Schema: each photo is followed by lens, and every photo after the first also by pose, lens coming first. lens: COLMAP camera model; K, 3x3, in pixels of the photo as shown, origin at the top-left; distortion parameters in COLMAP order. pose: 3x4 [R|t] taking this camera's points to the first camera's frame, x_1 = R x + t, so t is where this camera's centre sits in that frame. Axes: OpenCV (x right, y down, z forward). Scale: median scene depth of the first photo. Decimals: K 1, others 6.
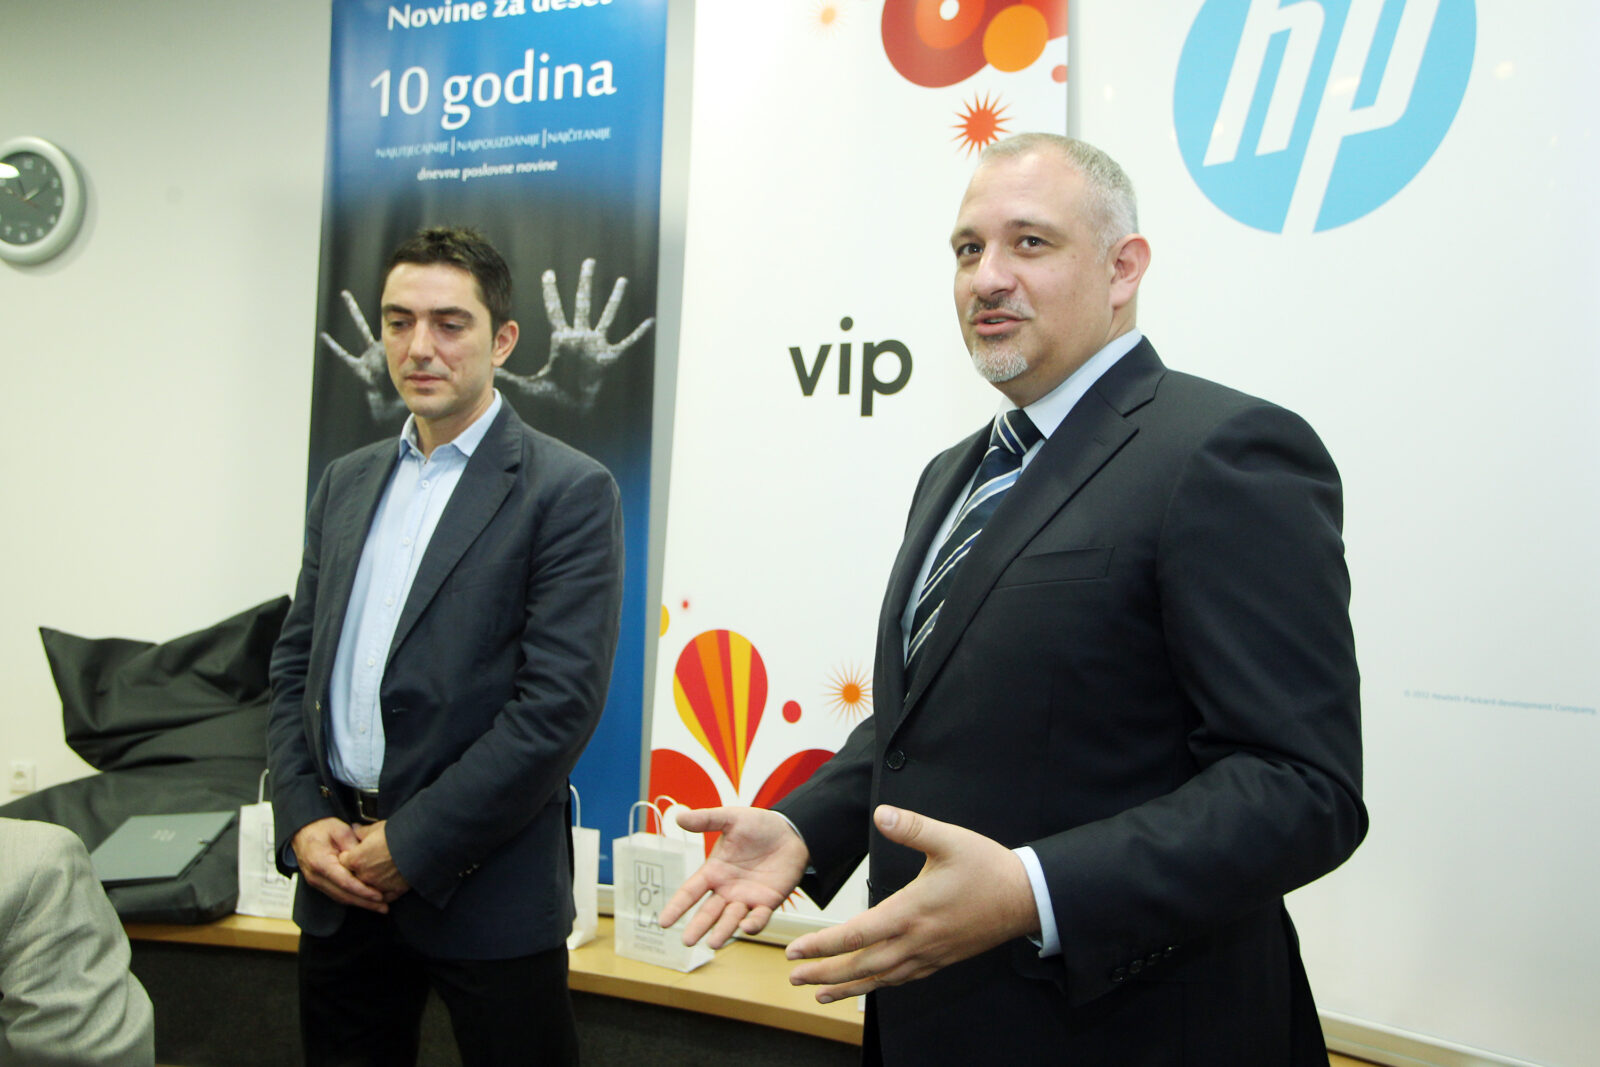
lens RADIAL K [[1374.4, 0, 802.4], [0, 1374.4, 554.0], [0, 0, 1]] dist [-0.060504, 0.072237]
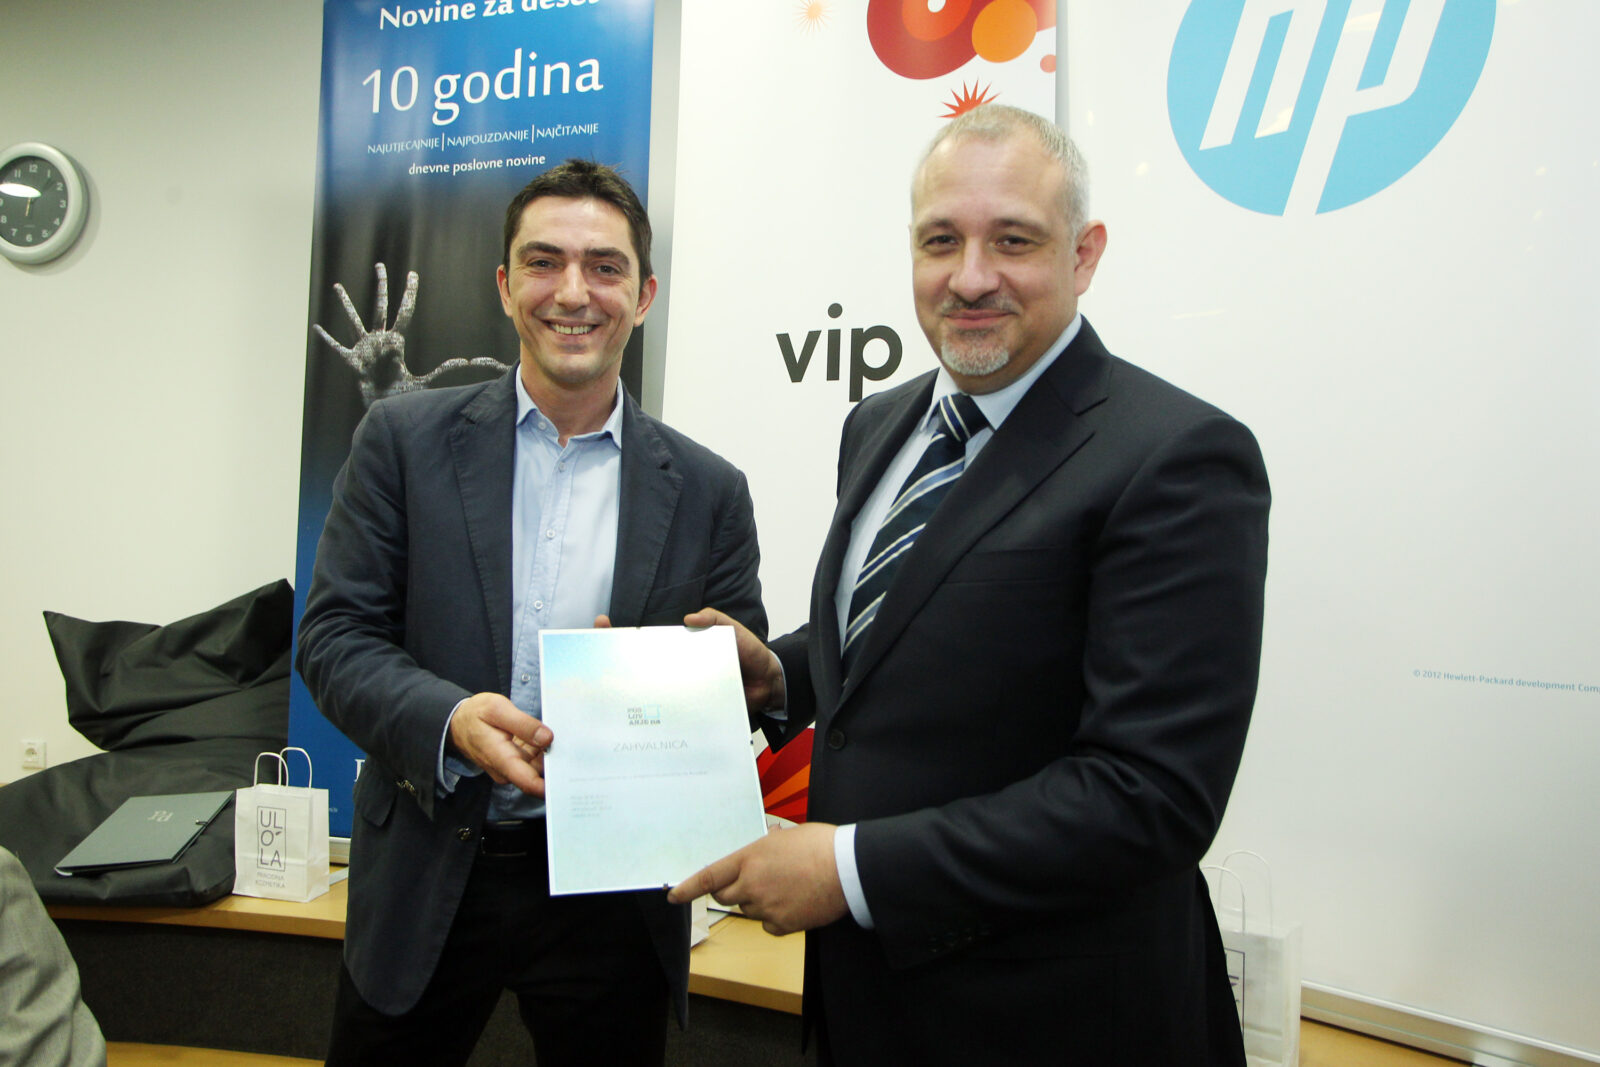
lens RADIAL K [[1142.2, 0, 802.2], [0, 1142.2, 552.3], [0, 0, 1]] dist [-0.070502, 0.043639]
pose [[0.998501, -0.004754, 0.054518, -0.034603], [0.004185, 0.999936, 0.010553, 0.002124], [-0.054565, -0.010309, 0.998457, 0.138387]]
